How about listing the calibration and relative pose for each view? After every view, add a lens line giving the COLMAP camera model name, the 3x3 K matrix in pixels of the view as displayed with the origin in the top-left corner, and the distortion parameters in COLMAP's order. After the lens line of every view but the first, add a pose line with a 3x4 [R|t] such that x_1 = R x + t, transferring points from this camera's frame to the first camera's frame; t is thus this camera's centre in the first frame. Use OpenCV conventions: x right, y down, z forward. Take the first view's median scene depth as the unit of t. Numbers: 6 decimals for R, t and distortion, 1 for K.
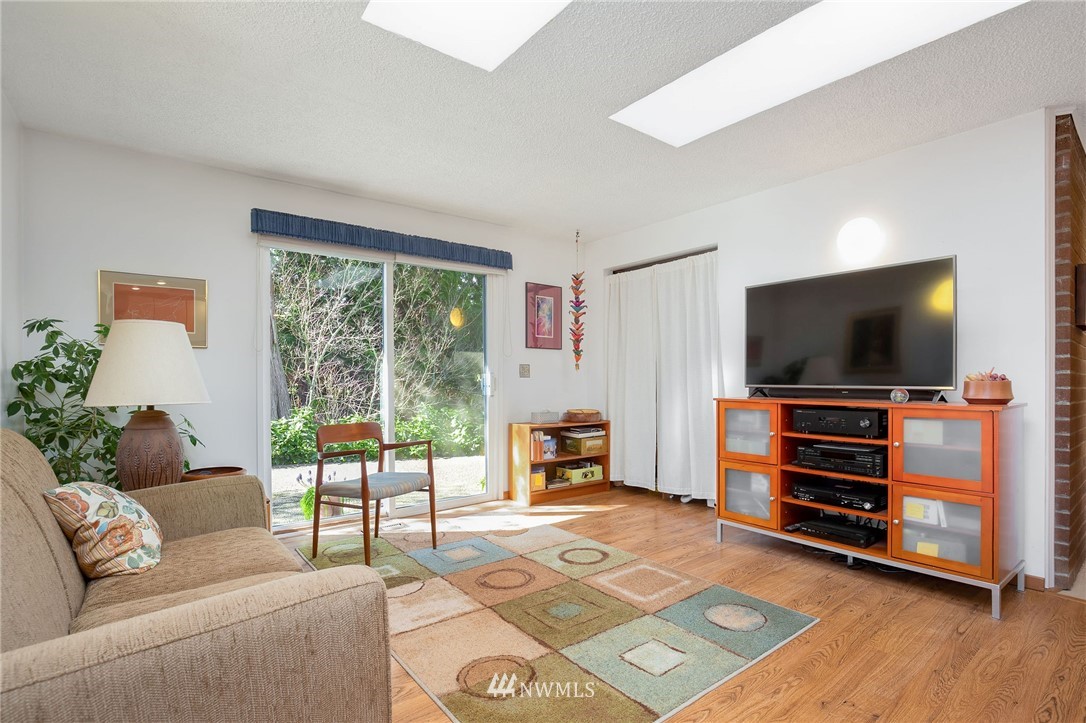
lens RADIAL K [[524.4, 0, 545.0], [0, 524.4, 377.8], [0, 0, 1]] dist [-0.016156, 0.000435]
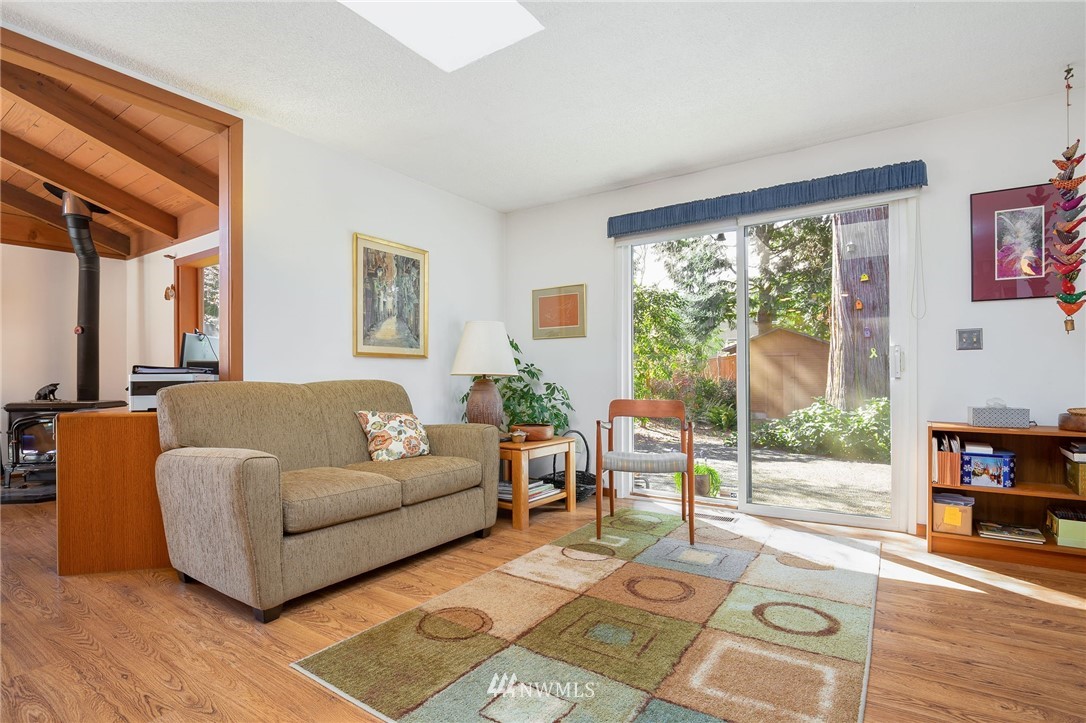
lens RADIAL K [[533.3, 0, 543.1], [0, 533.3, 375.4], [0, 0, 1]] dist [-0.021144, -0.000172]
pose [[0.304677, 0.000078, -0.952456, 0.564866], [0.006398, 0.999977, 0.002128, 0.035523], [0.952434, -0.006742, 0.304670, 0.478622]]
